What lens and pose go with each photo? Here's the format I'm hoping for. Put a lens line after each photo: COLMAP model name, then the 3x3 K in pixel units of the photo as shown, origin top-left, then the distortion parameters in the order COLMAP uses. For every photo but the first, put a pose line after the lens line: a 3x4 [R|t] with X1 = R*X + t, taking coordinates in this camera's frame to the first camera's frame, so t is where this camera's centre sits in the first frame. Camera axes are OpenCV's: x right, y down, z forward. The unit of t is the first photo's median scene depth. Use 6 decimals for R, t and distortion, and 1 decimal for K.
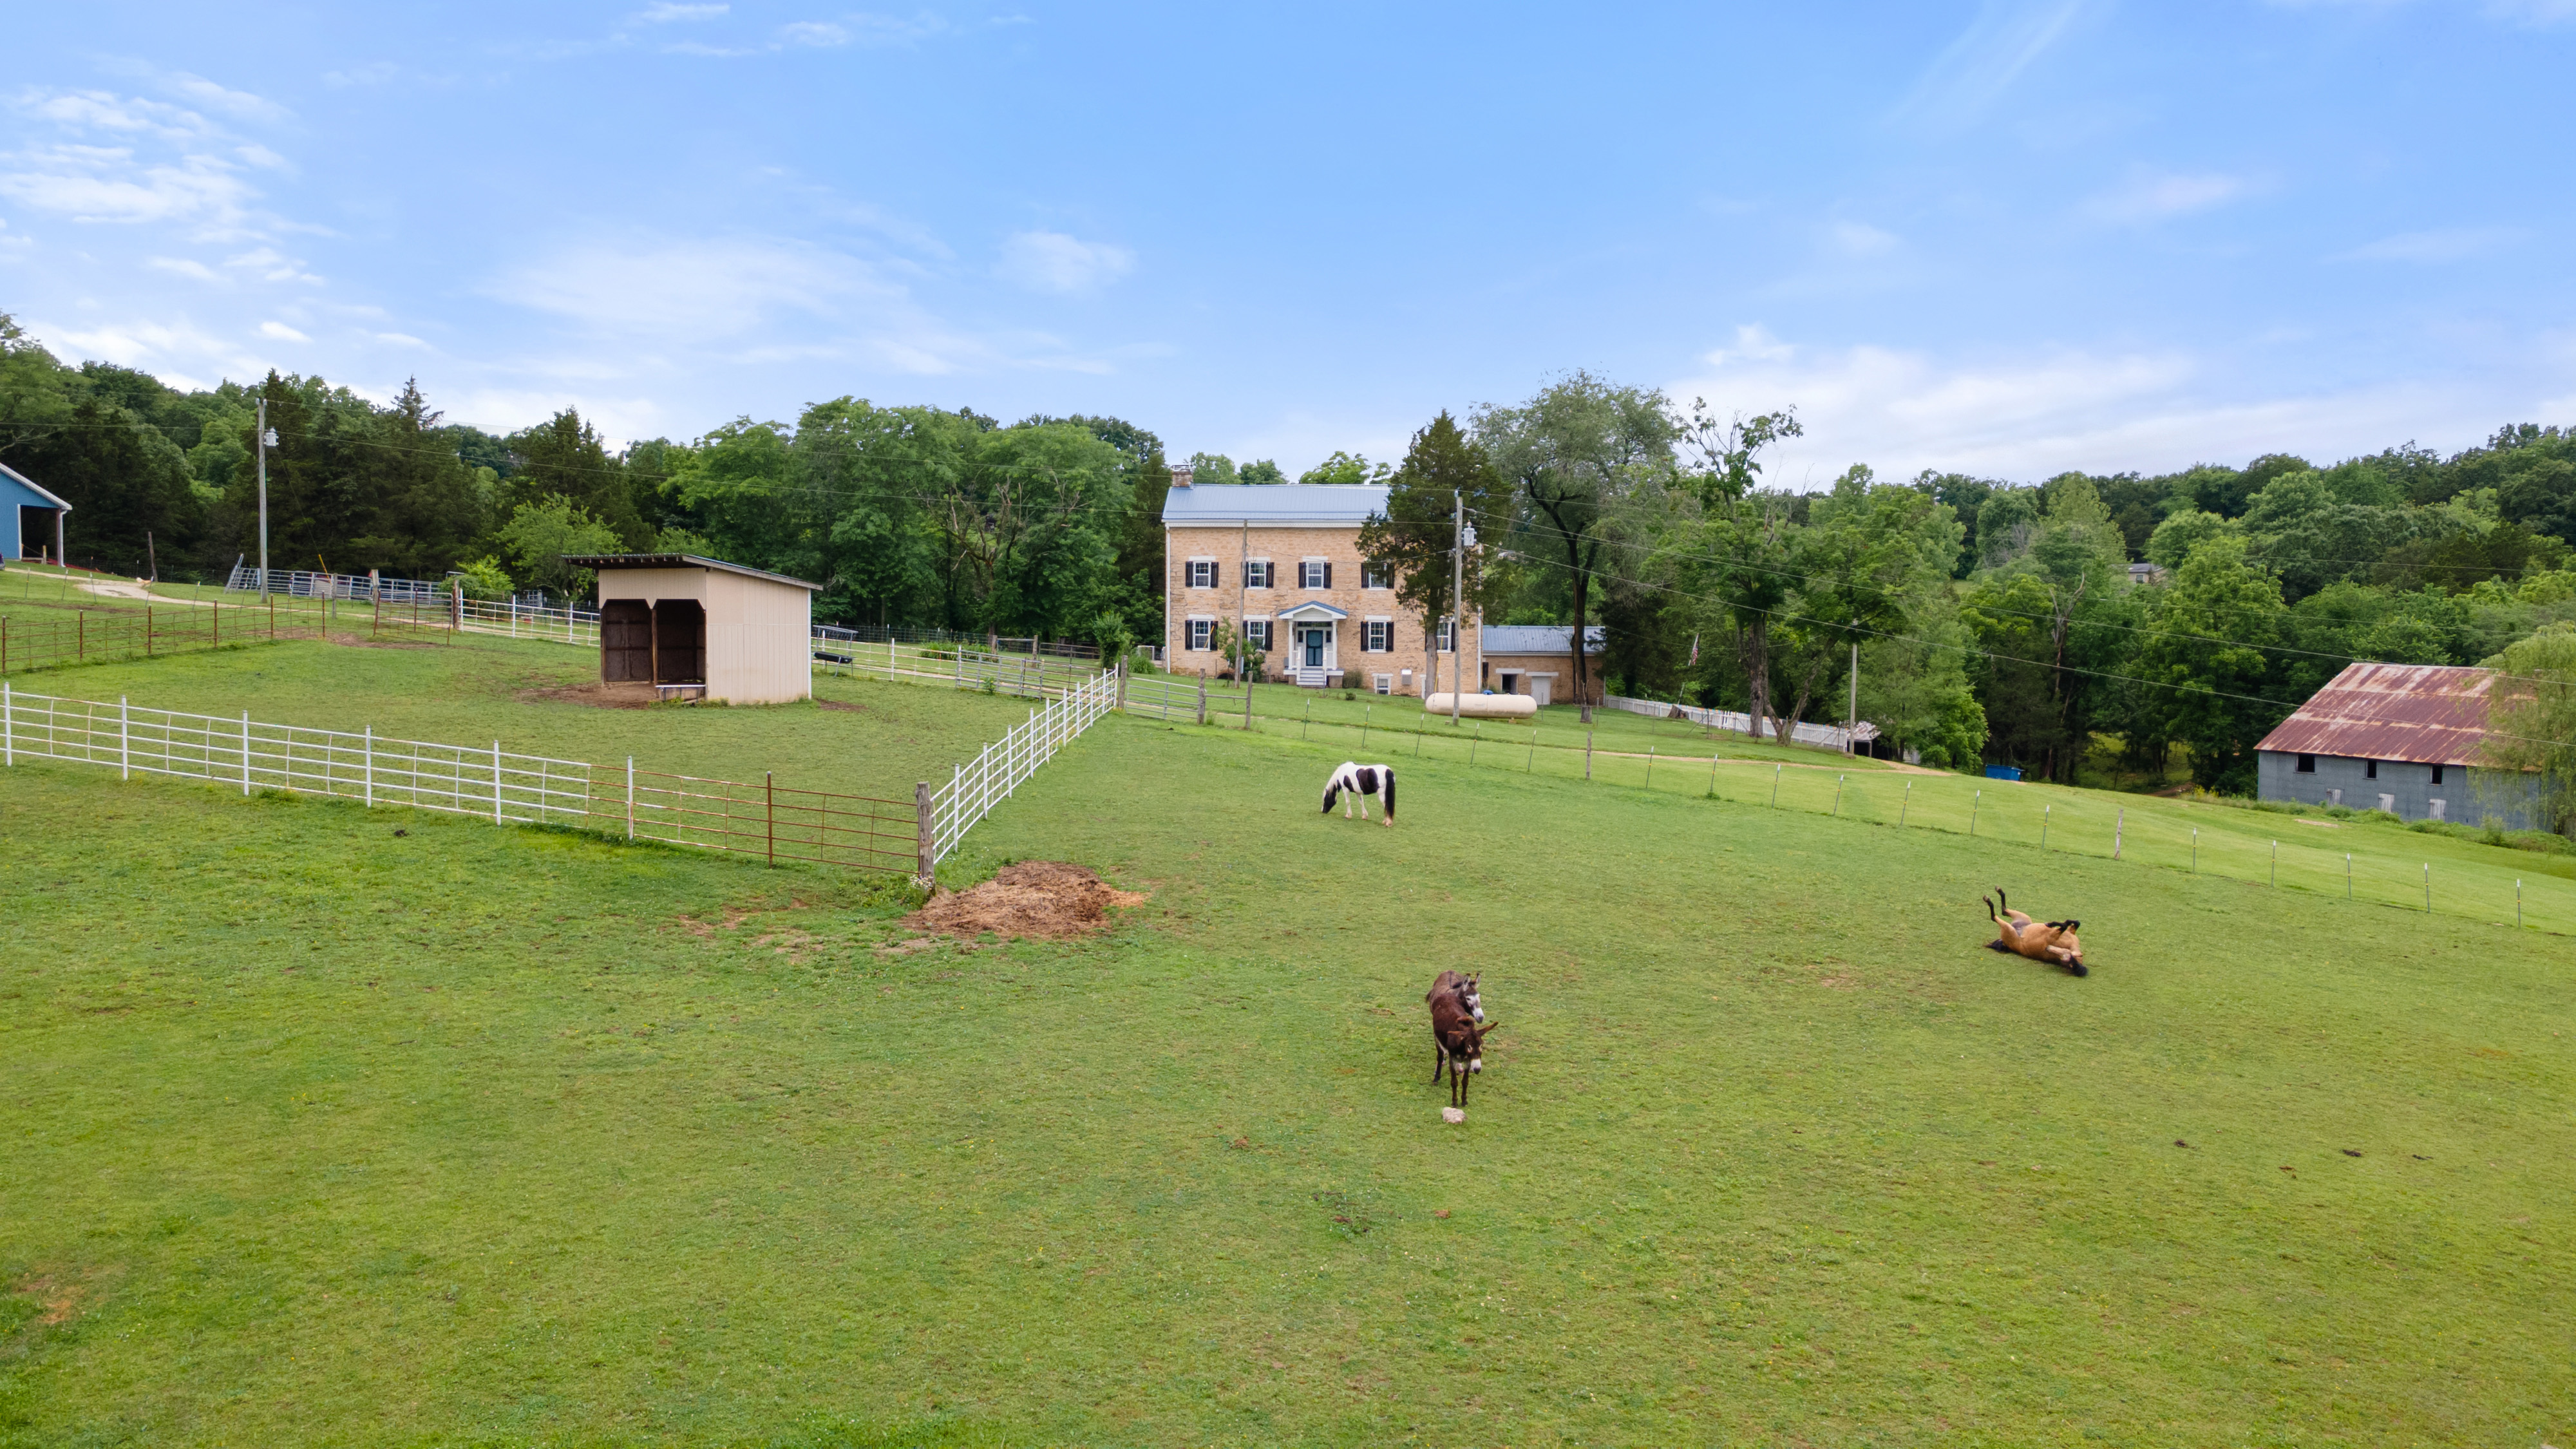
lens RADIAL K [[1912.4, 0, 1288.0], [0, 1912.4, 724.5], [0, 0, 1]] dist [0.041091, -0.000580]
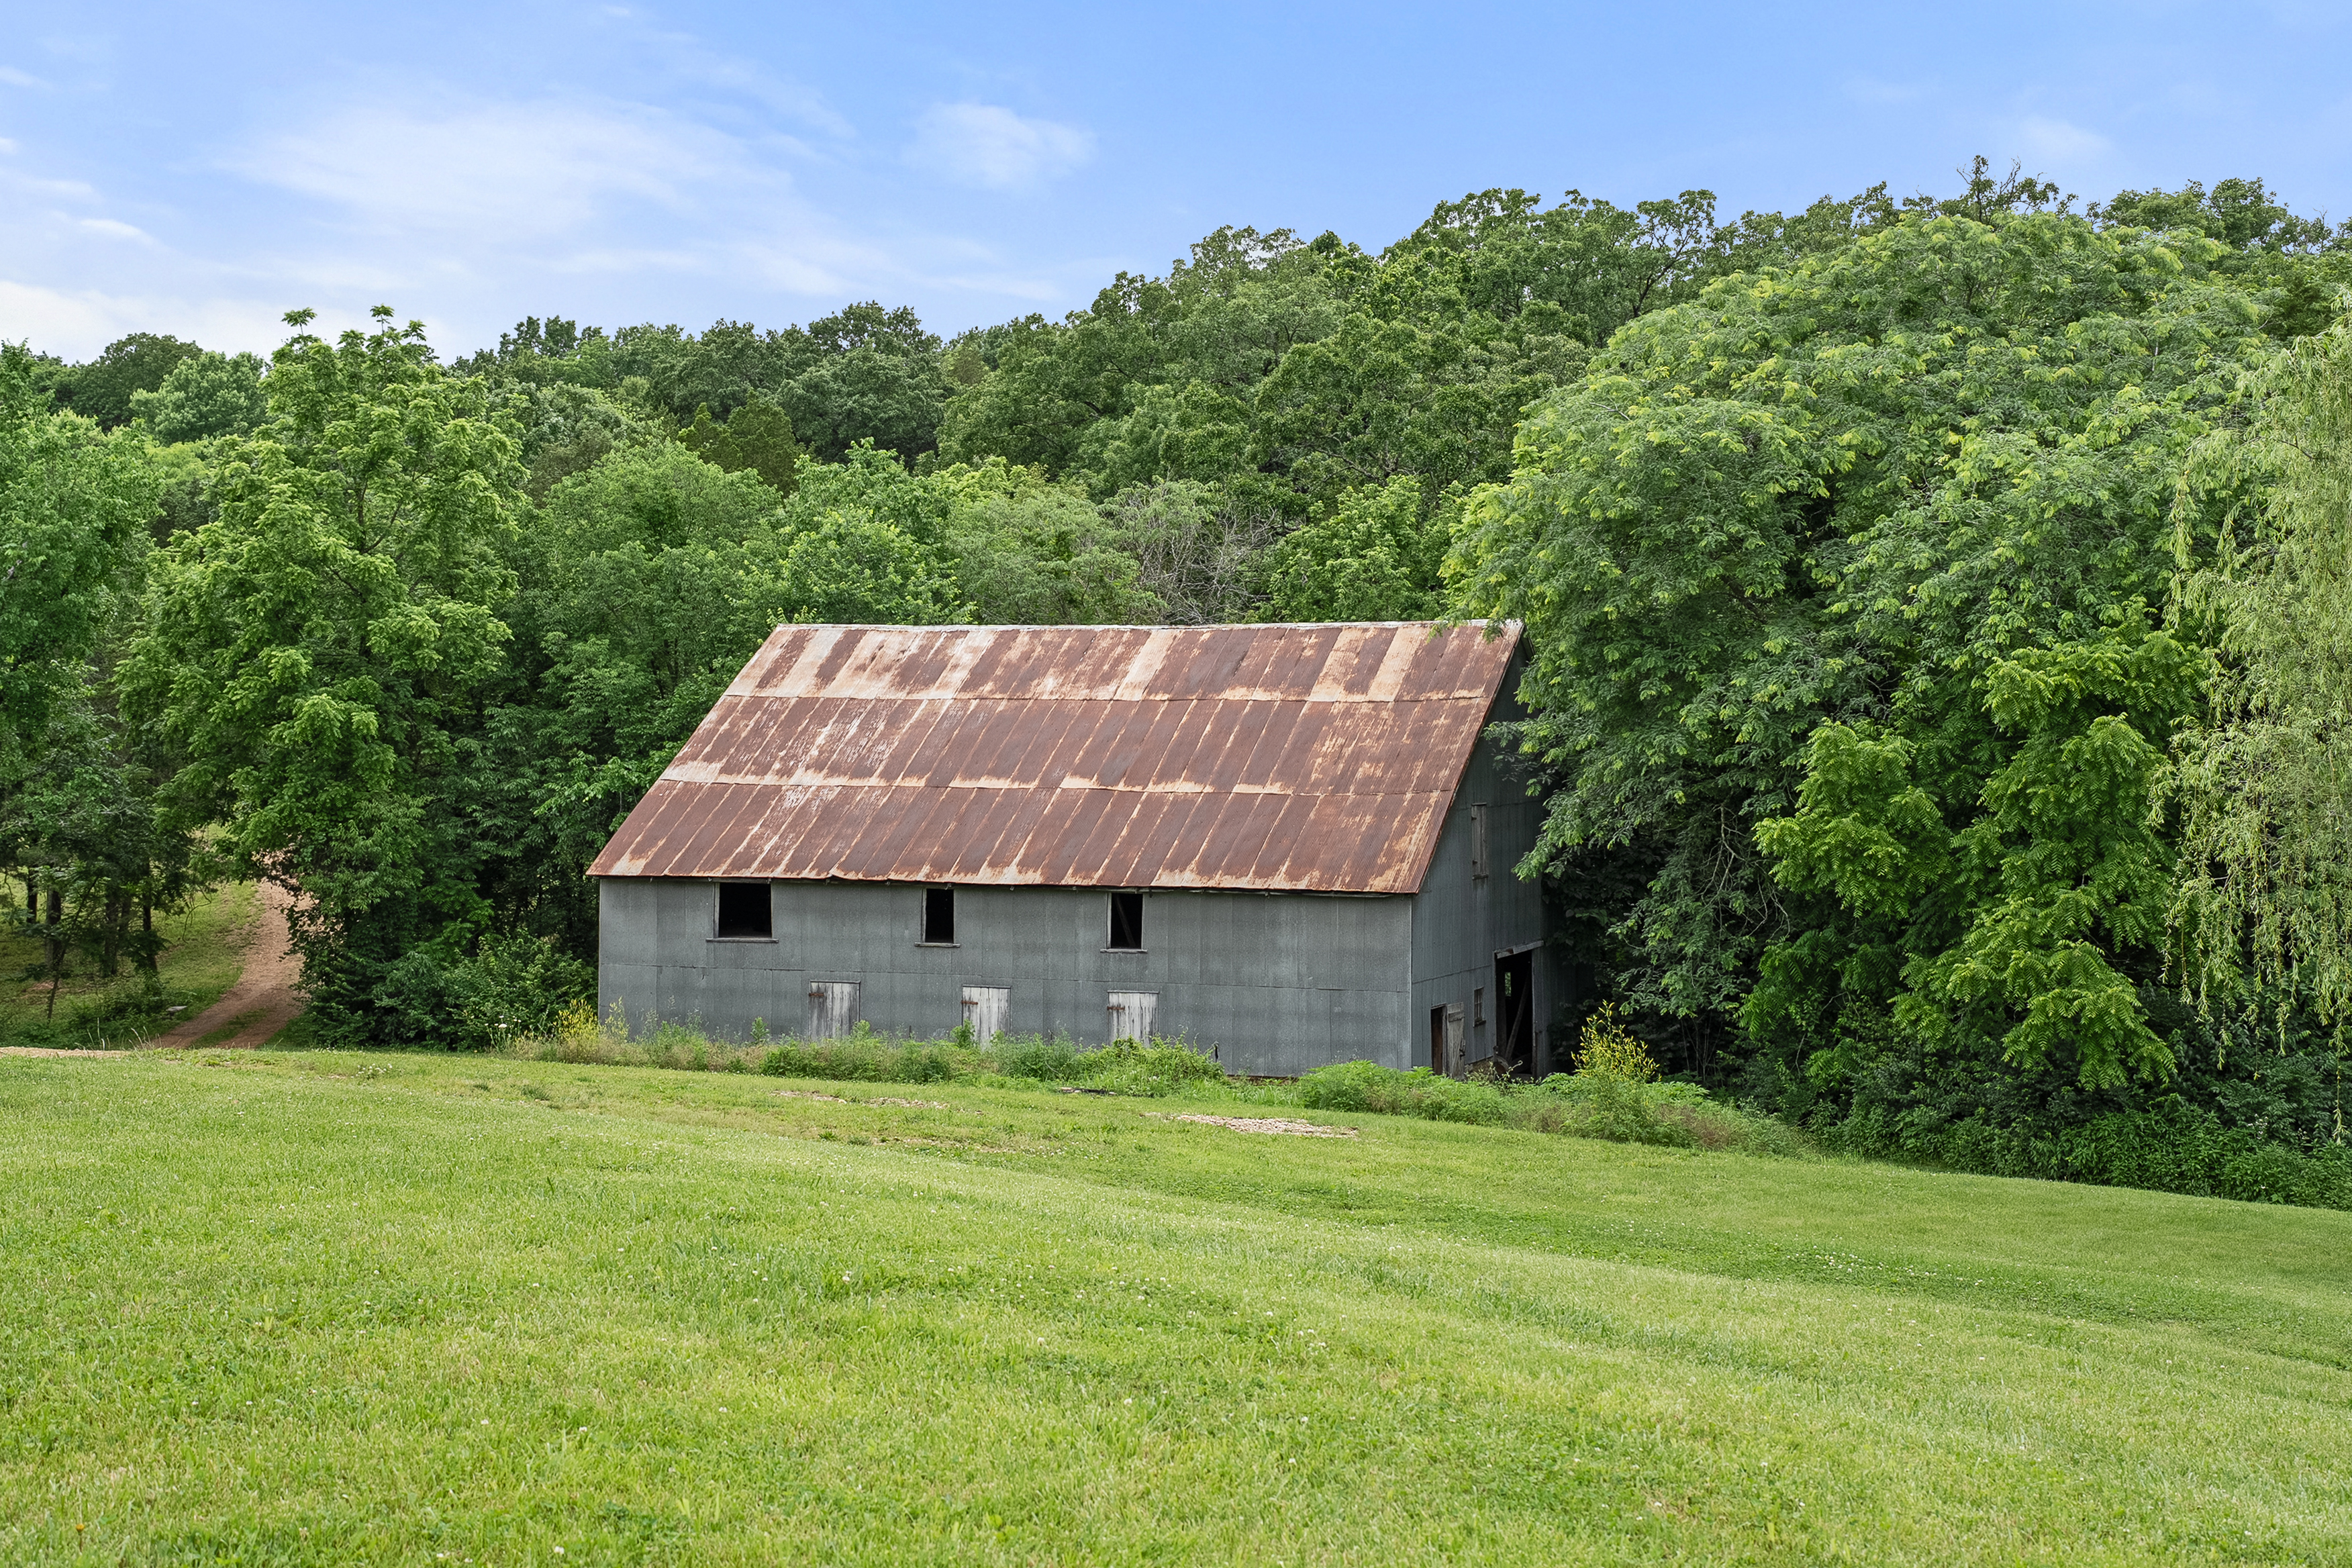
lens RADIAL K [[3360.7, 0, 1176.0], [0, 3360.7, 784.0], [0, 0, 1]] dist [0.005259, 0.056283]
pose [[0.690970, -0.013756, 0.722753, 0.158276], [0.041873, 0.998902, -0.021019, 0.013561], [-0.721670, 0.044787, 0.690787, 0.532359]]
